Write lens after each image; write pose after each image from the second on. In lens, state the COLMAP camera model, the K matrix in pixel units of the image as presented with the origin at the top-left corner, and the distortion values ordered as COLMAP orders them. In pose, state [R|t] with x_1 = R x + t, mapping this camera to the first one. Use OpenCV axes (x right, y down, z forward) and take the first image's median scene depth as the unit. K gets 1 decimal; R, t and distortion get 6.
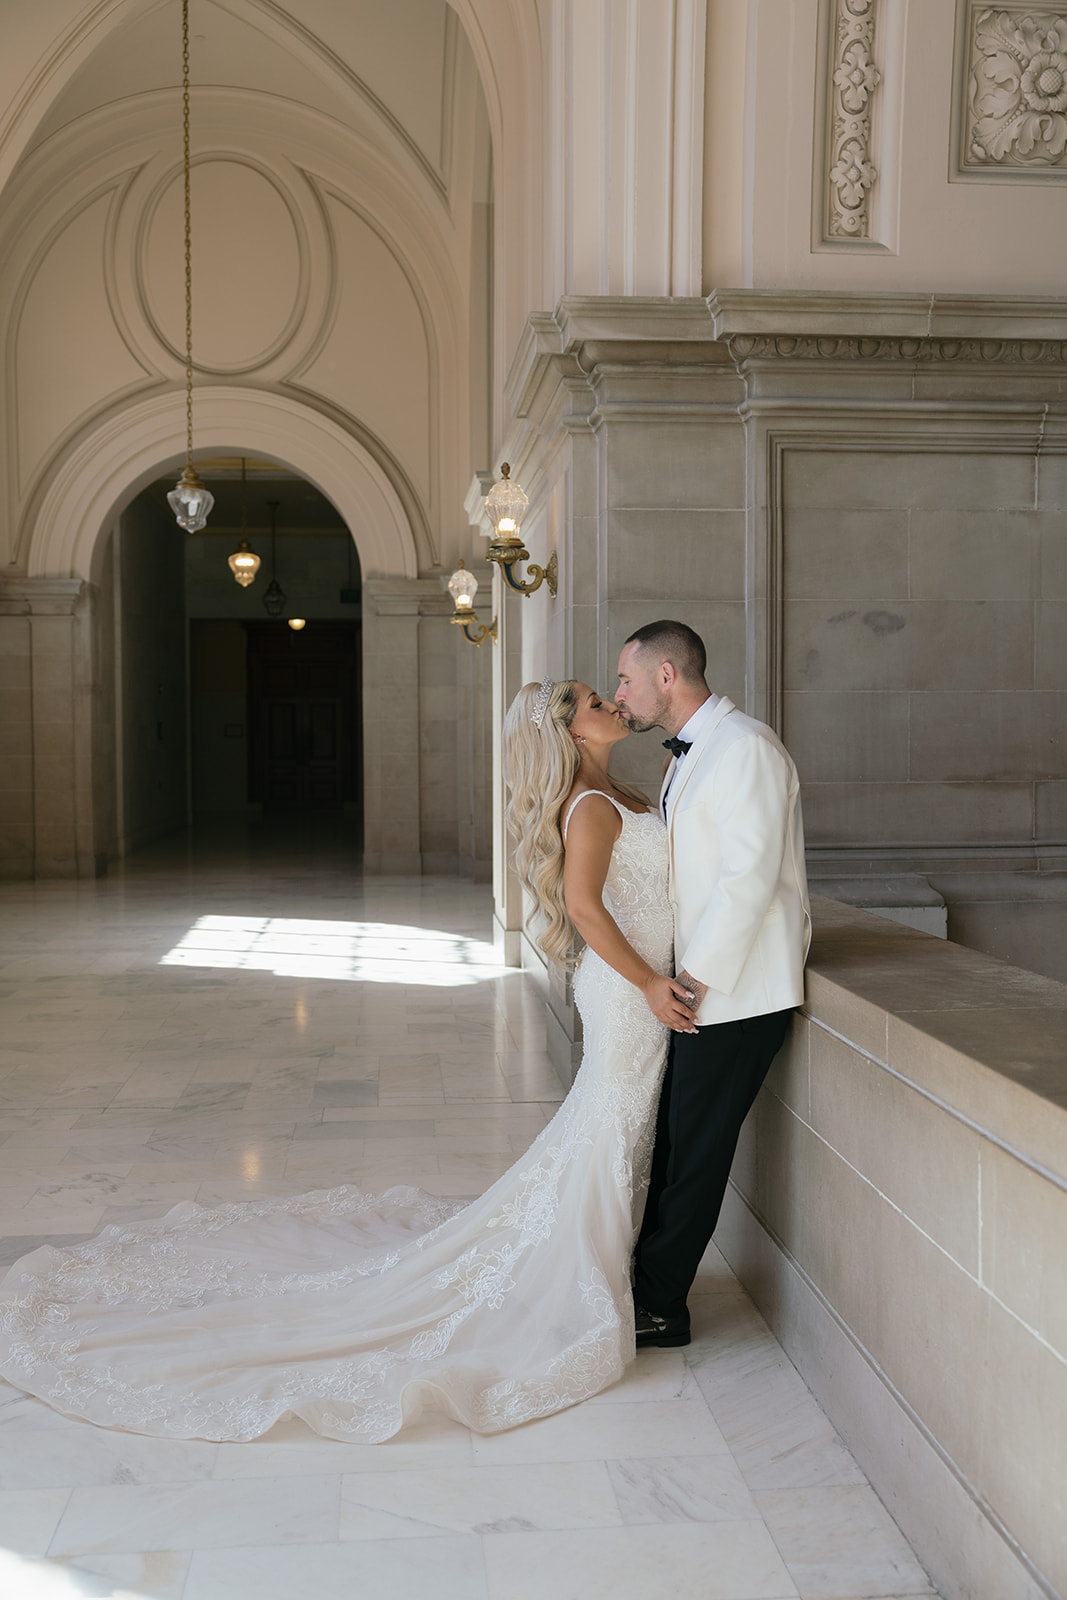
lens RADIAL K [[1522.0, 0, 532.9], [0, 1522.0, 804.4], [0, 0, 1]] dist [0.009625, 0.000000]
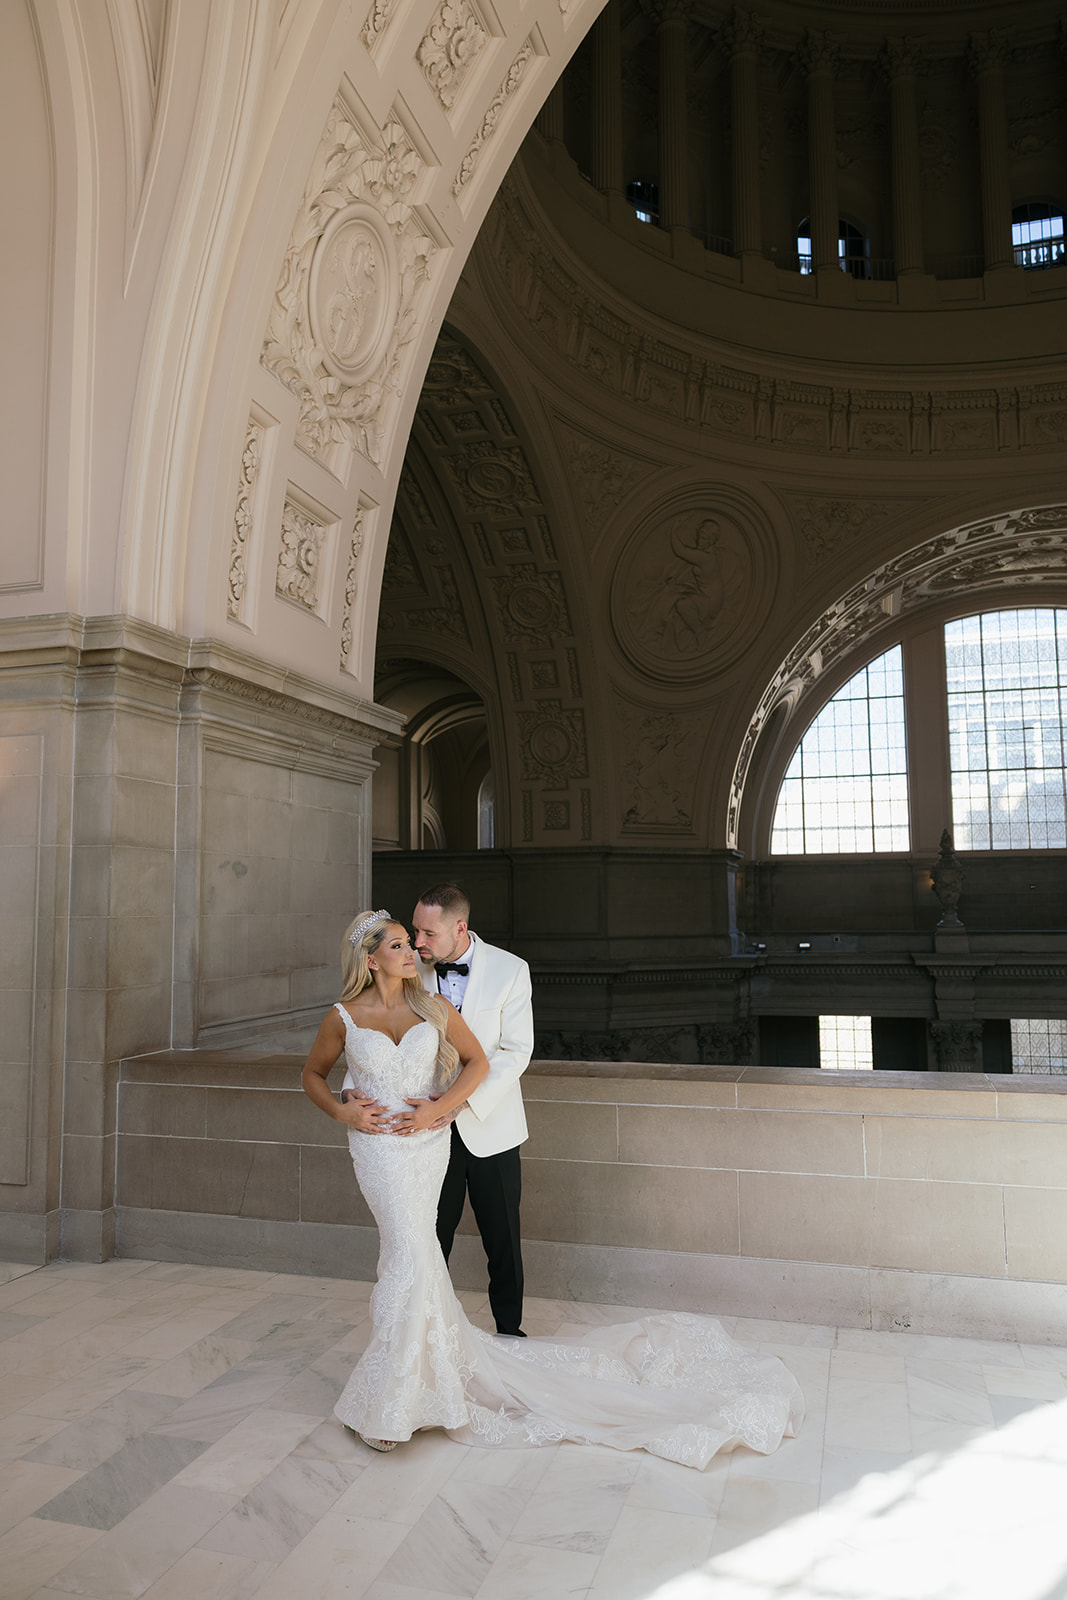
lens RADIAL K [[1136.2, 0, 533.7], [0, 1136.2, 803.4], [0, 0, 1]] dist [-0.008194, -0.002320]
pose [[0.369264, 0.084737, 0.925453, -0.707888], [0.043626, 0.993156, -0.108343, -0.050627], [-0.928300, 0.080381, 0.363040, 0.323255]]
